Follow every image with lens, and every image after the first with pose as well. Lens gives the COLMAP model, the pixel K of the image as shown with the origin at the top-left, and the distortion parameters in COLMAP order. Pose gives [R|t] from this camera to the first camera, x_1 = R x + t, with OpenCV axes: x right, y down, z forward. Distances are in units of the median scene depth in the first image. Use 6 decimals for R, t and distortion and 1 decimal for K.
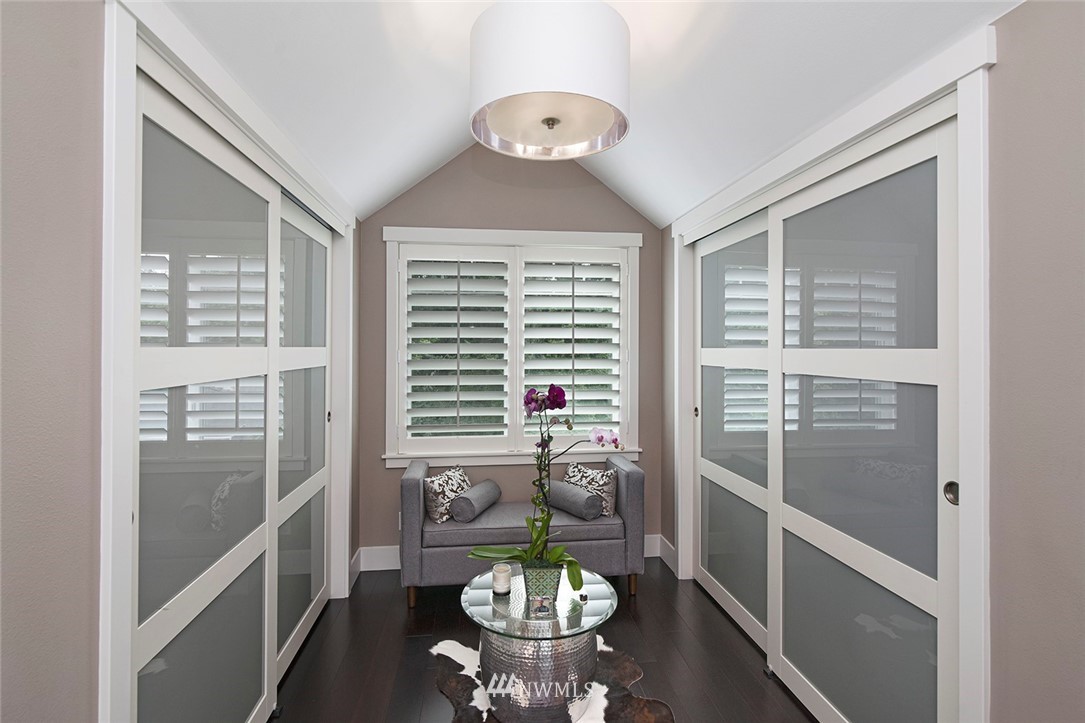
lens RADIAL K [[531.8, 0, 546.4], [0, 531.8, 338.7], [0, 0, 1]] dist [-0.003377, -0.000264]
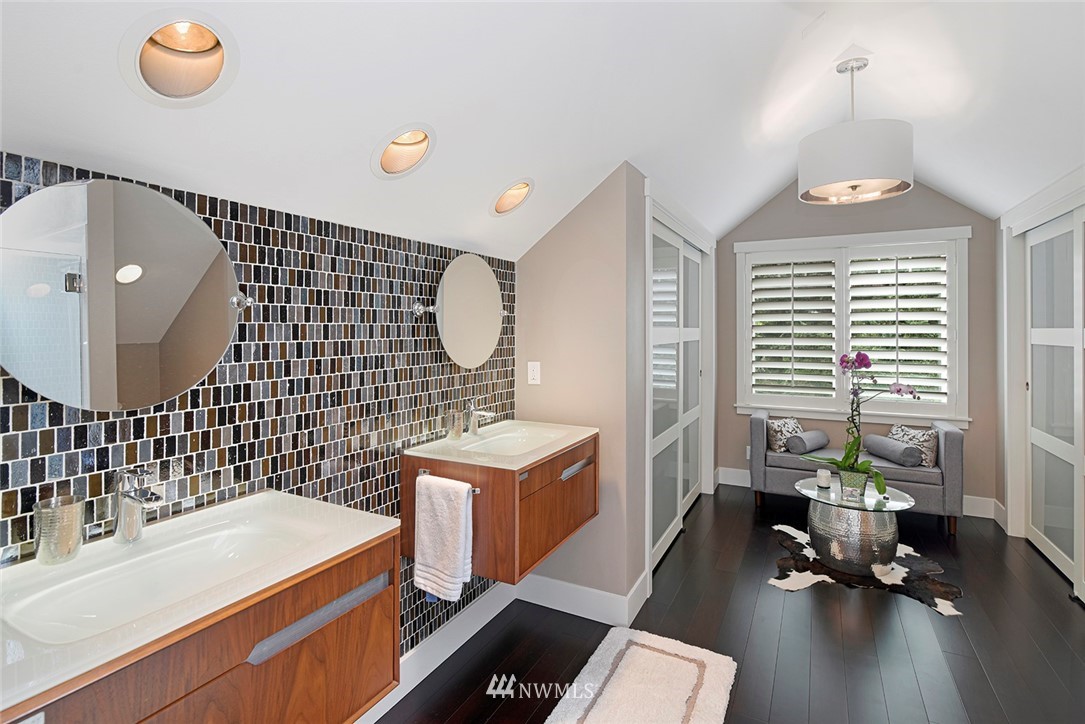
lens RADIAL K [[524.1, 0, 537.9], [0, 524.1, 328.3], [0, 0, 1]] dist [-0.009685, -0.000290]
pose [[0.815399, -0.001453, -0.578897, 0.084586], [0.010624, 0.999866, 0.012456, -0.007220], [0.578801, -0.016307, 0.815305, -0.510493]]
